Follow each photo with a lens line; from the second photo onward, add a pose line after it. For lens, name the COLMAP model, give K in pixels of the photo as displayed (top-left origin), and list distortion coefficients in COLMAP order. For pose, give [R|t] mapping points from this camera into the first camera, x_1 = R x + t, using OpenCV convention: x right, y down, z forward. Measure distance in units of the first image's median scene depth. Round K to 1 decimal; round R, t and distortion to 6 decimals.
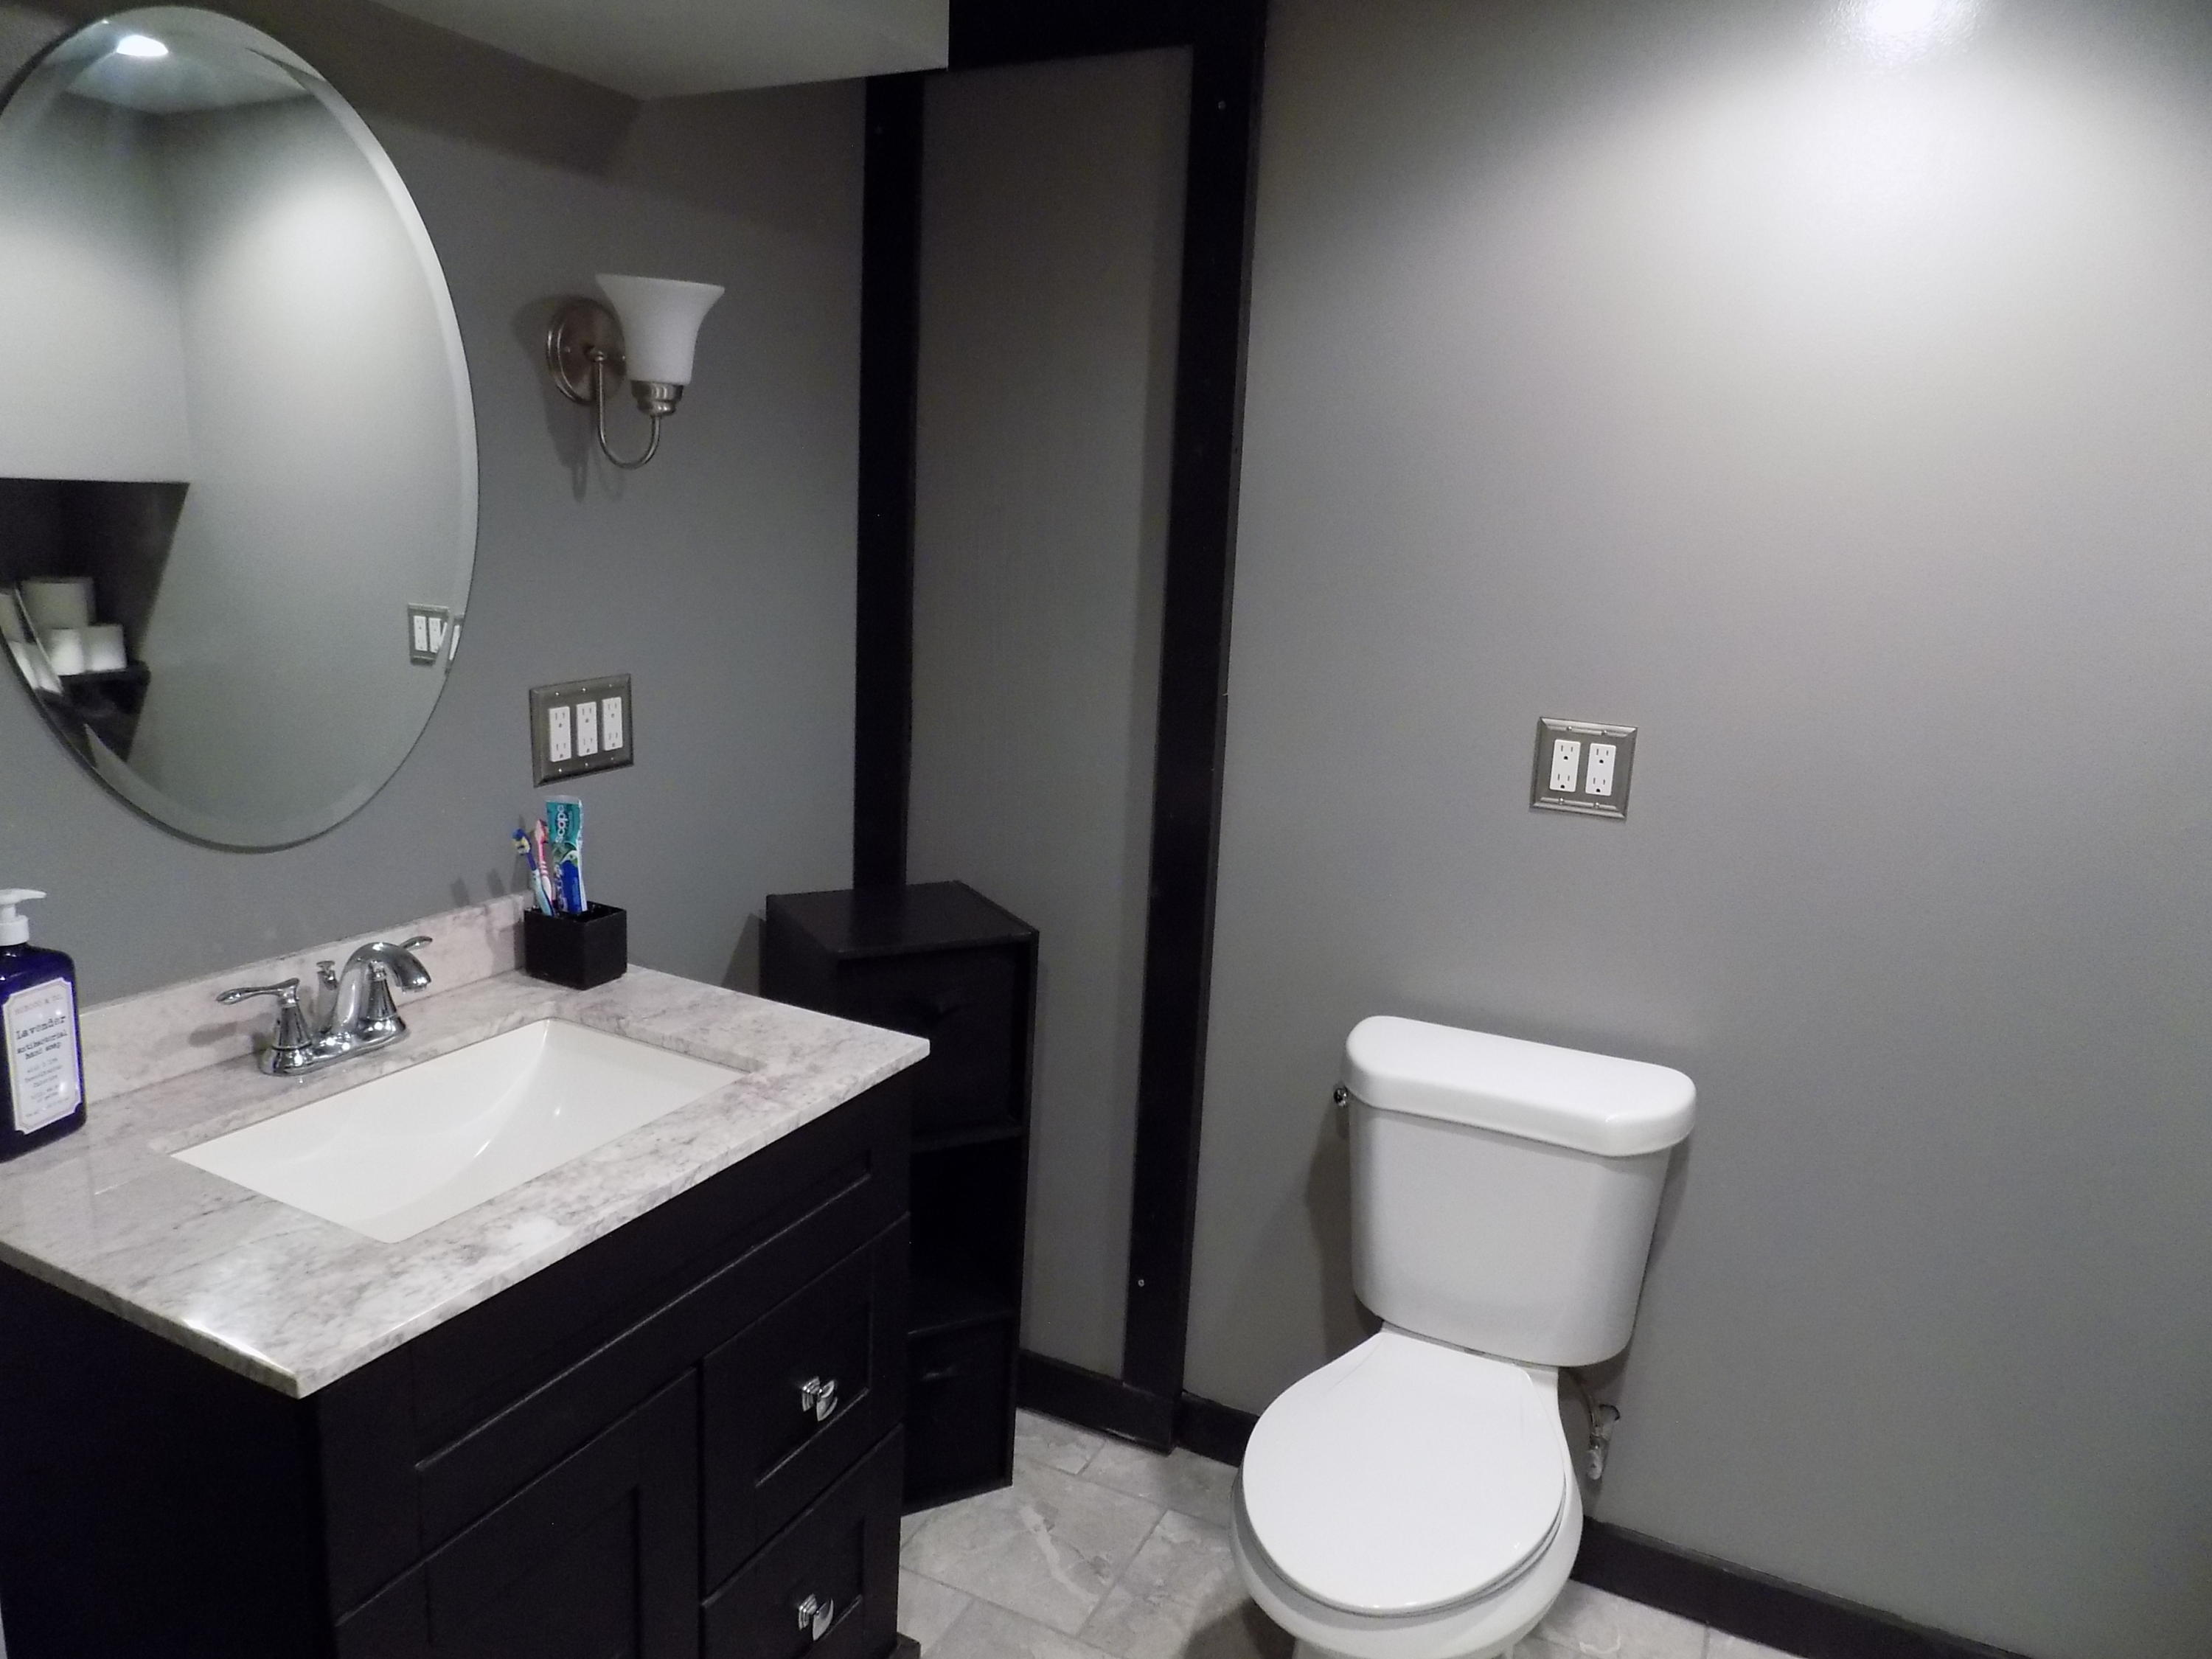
lens RADIAL K [[1482.8, 0, 1095.2], [0, 1482.8, 833.4], [0, 0, 1]] dist [-0.063638, 0.055917]
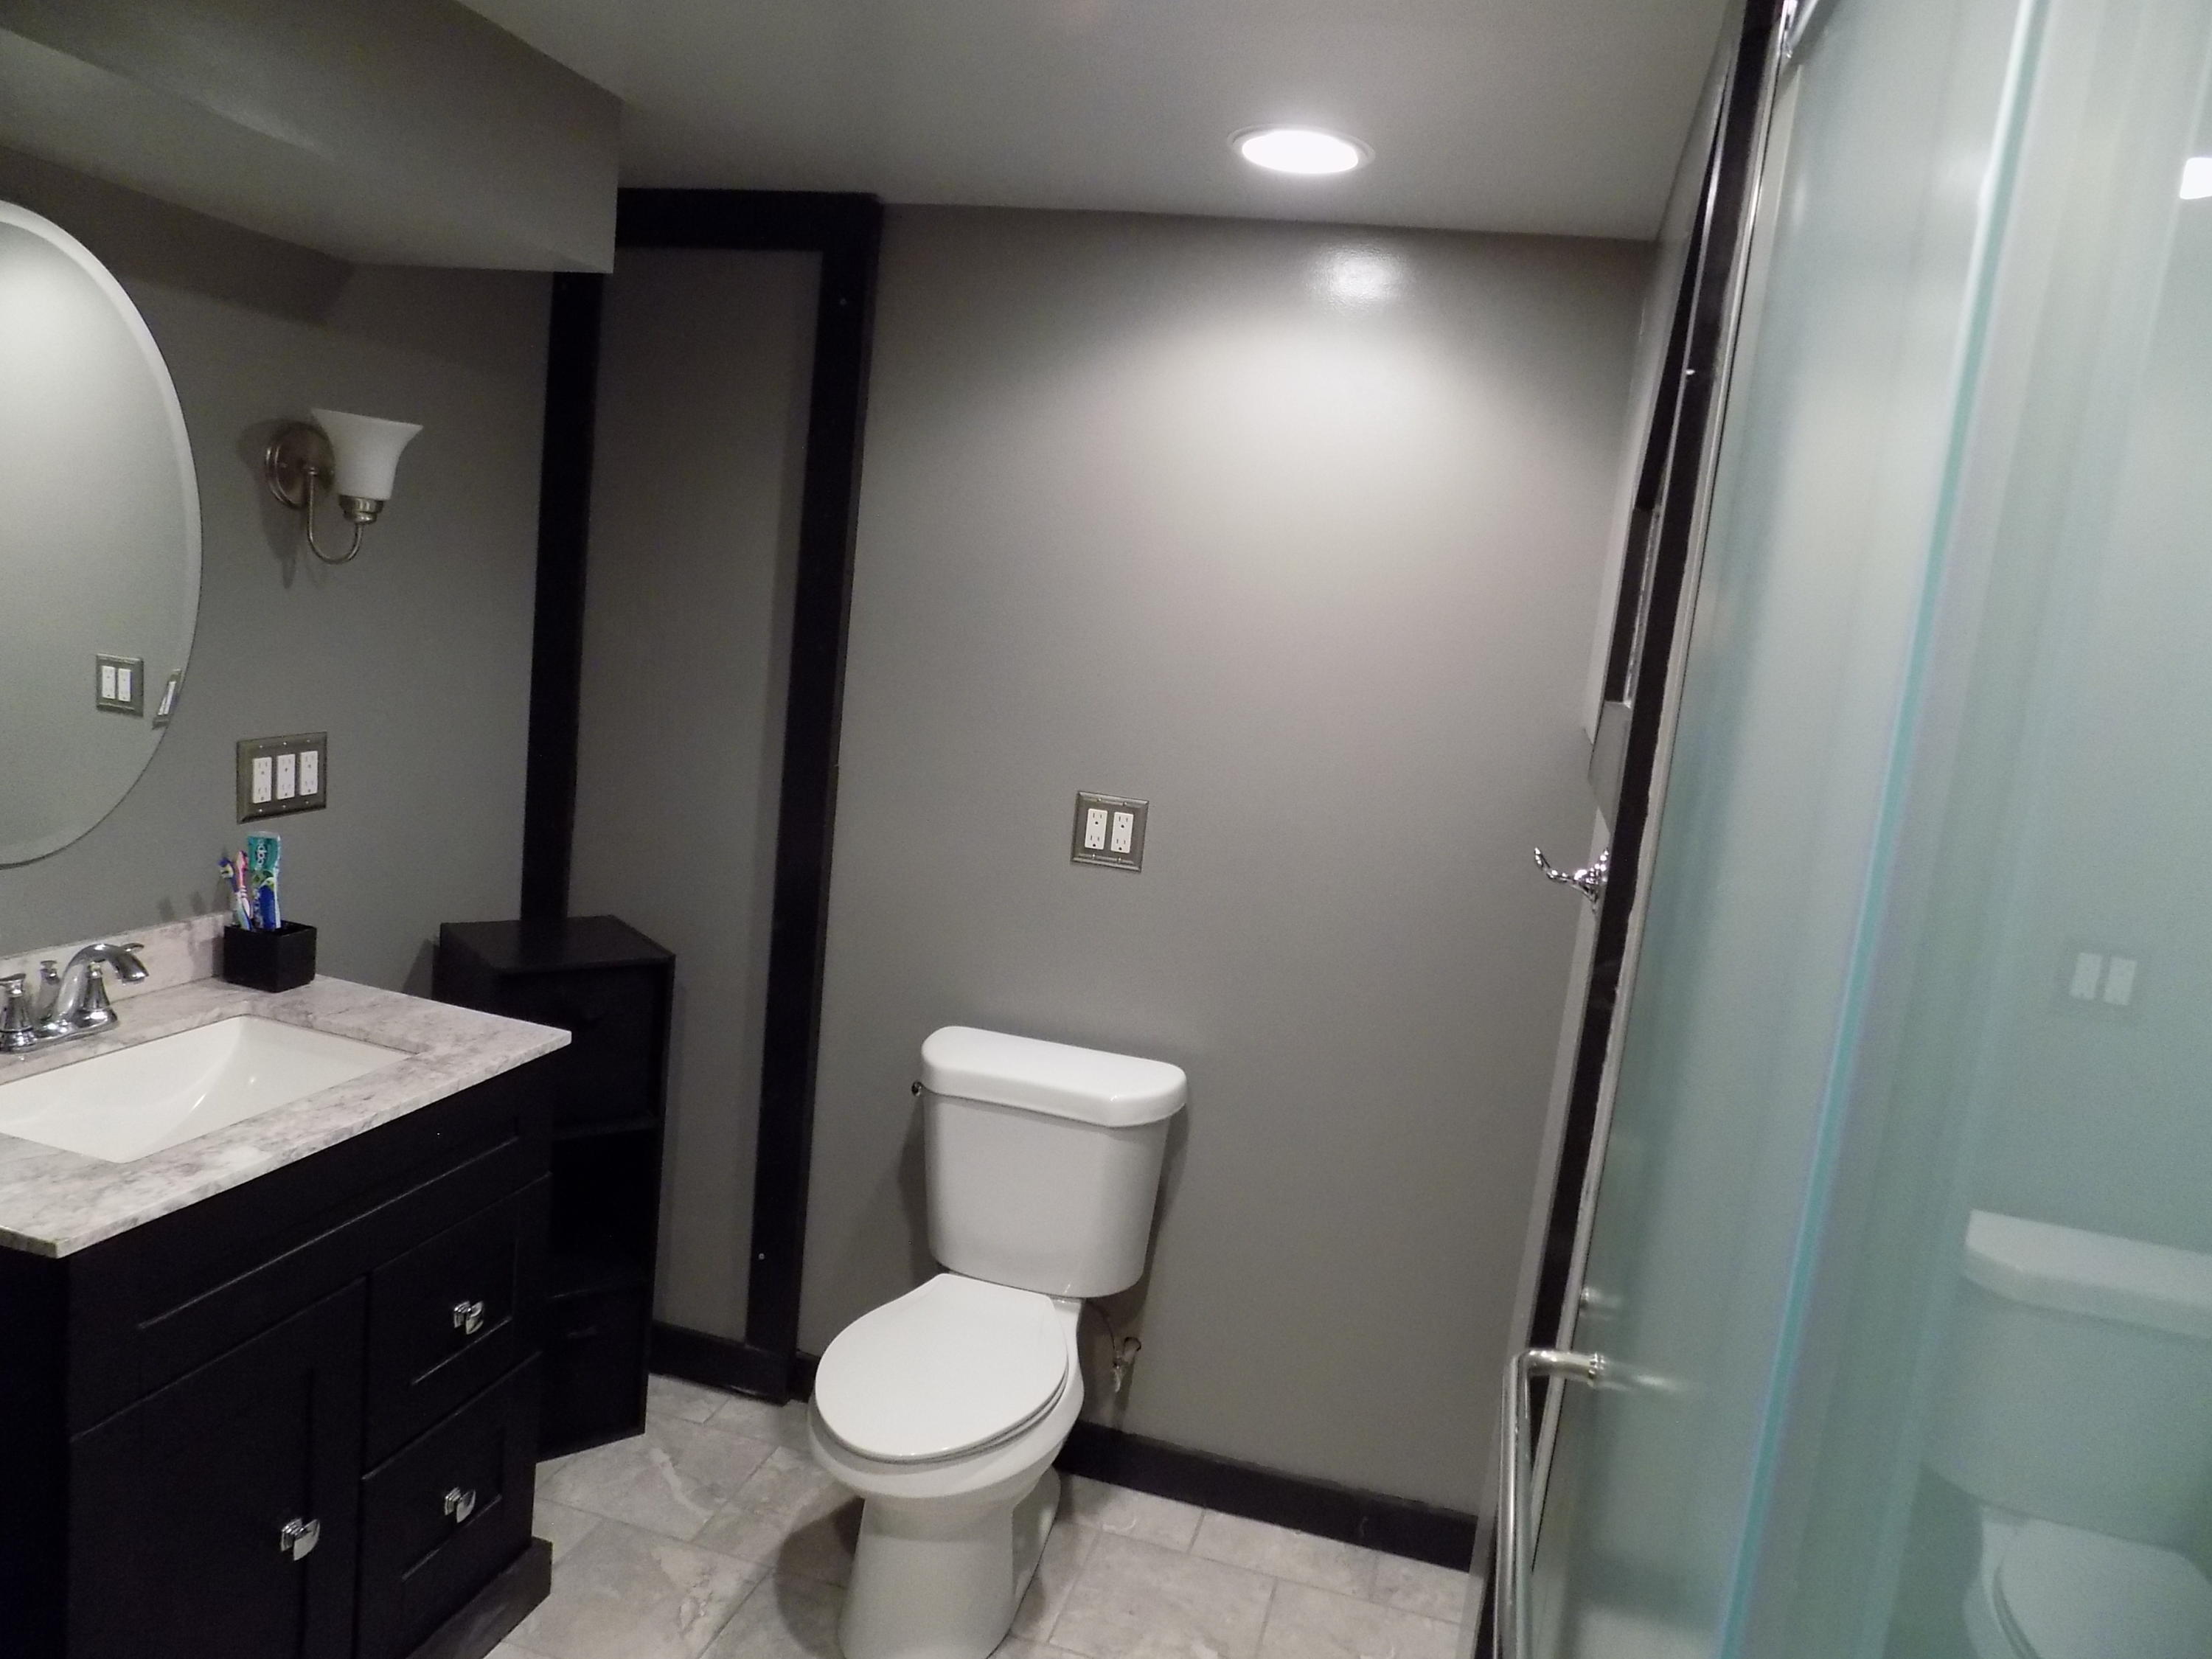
lens RADIAL K [[1482.8, 0, 1094.9], [0, 1482.8, 829.2], [0, 0, 1]] dist [-0.063638, 0.055917]
pose [[0.980689, 0.025818, 0.193863, 0.068684], [-0.016168, 0.998558, -0.051196, 0.021503], [-0.194905, 0.047073, 0.979692, -0.283783]]
